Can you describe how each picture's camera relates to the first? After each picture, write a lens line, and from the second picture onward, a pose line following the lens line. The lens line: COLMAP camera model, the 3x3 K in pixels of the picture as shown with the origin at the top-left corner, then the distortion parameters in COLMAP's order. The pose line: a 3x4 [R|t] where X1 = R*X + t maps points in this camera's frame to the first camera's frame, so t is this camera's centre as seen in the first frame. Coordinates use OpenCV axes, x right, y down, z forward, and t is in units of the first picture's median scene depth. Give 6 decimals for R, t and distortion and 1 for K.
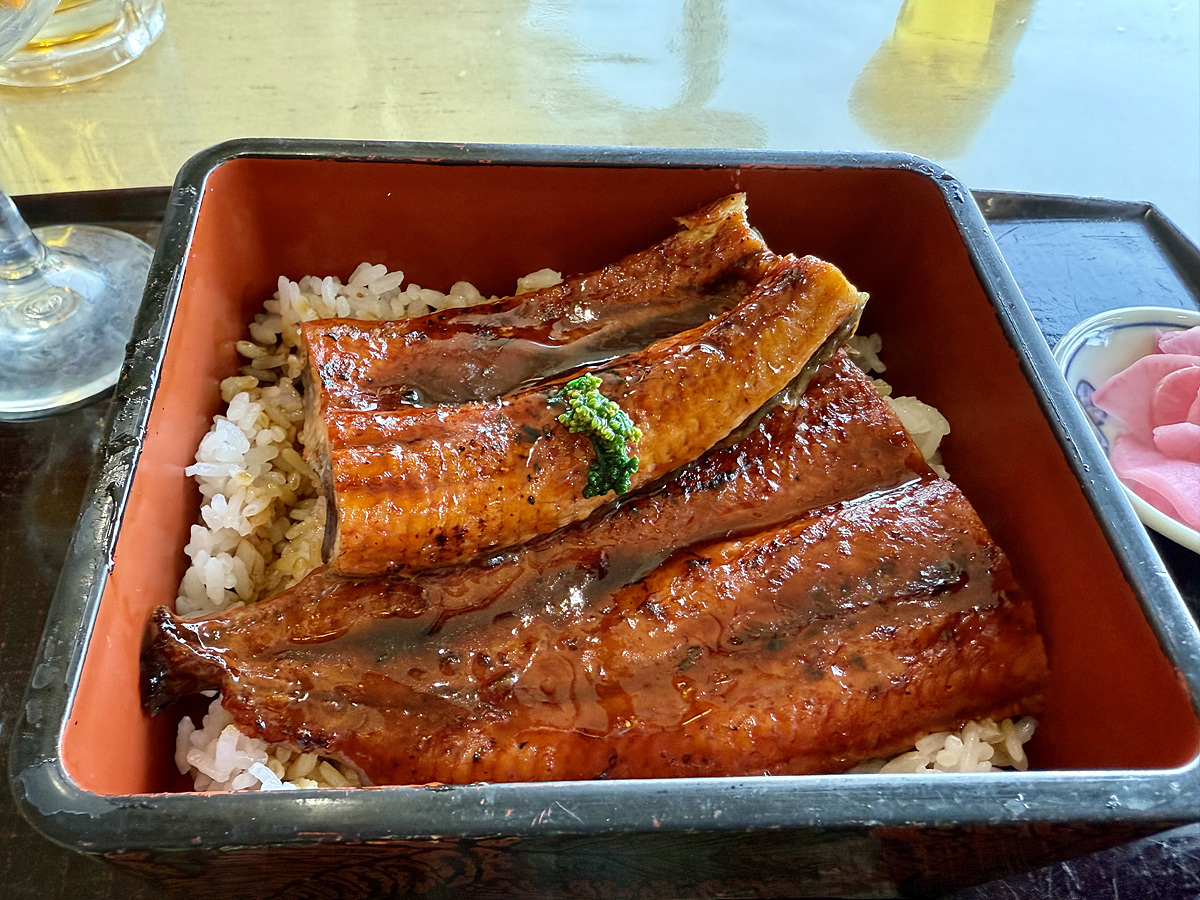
lens RADIAL K [[842.9, 0, 528.5], [0, 842.9, 441.3], [0, 0, 1]] dist [-0.032762, 0.012241]
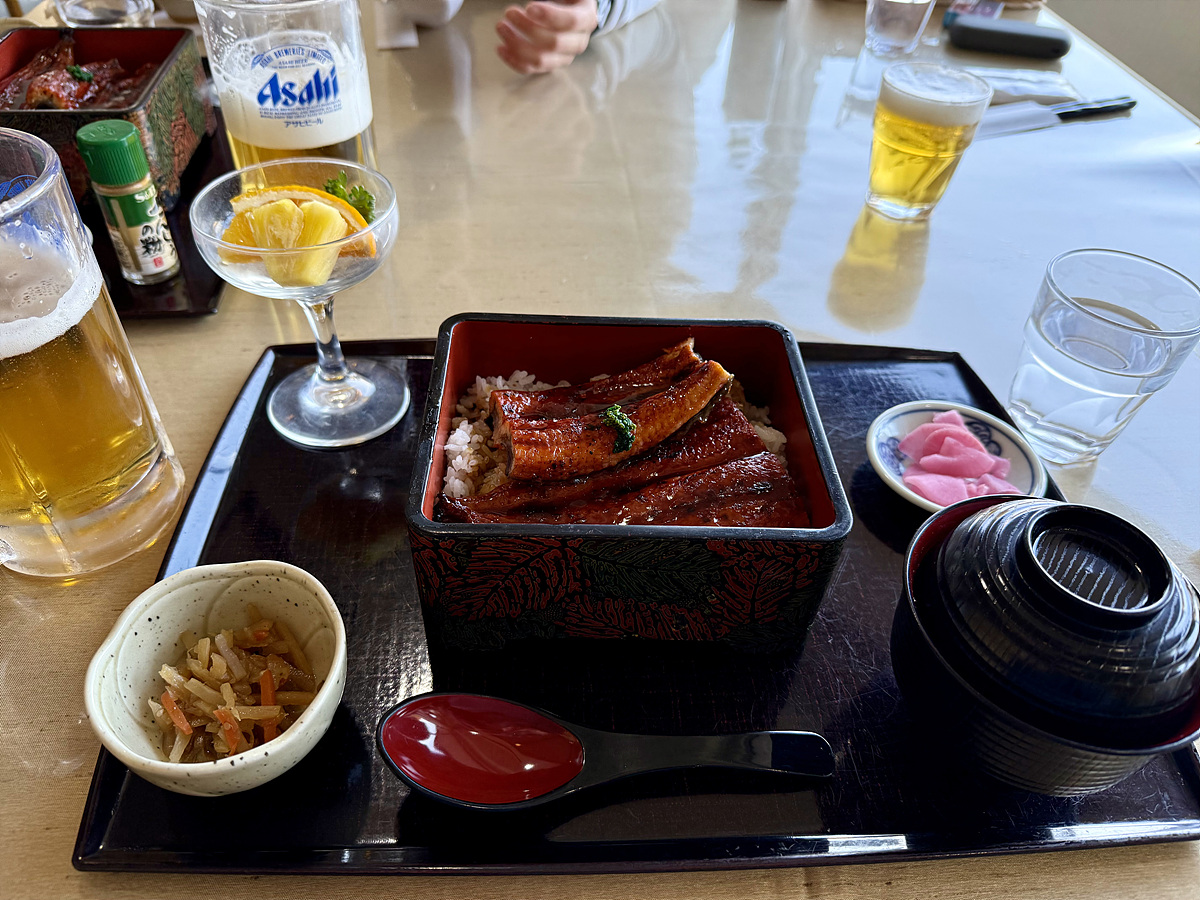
lens RADIAL K [[842.9, 0, 601.2], [0, 842.9, 450.1], [0, 0, 1]] dist [-0.032762, 0.012241]
pose [[0.999706, 0.006824, -0.023248, 0.082047], [-0.011336, 0.979758, -0.199865, 0.503334], [0.021414, 0.200070, 0.979548, -1.274859]]
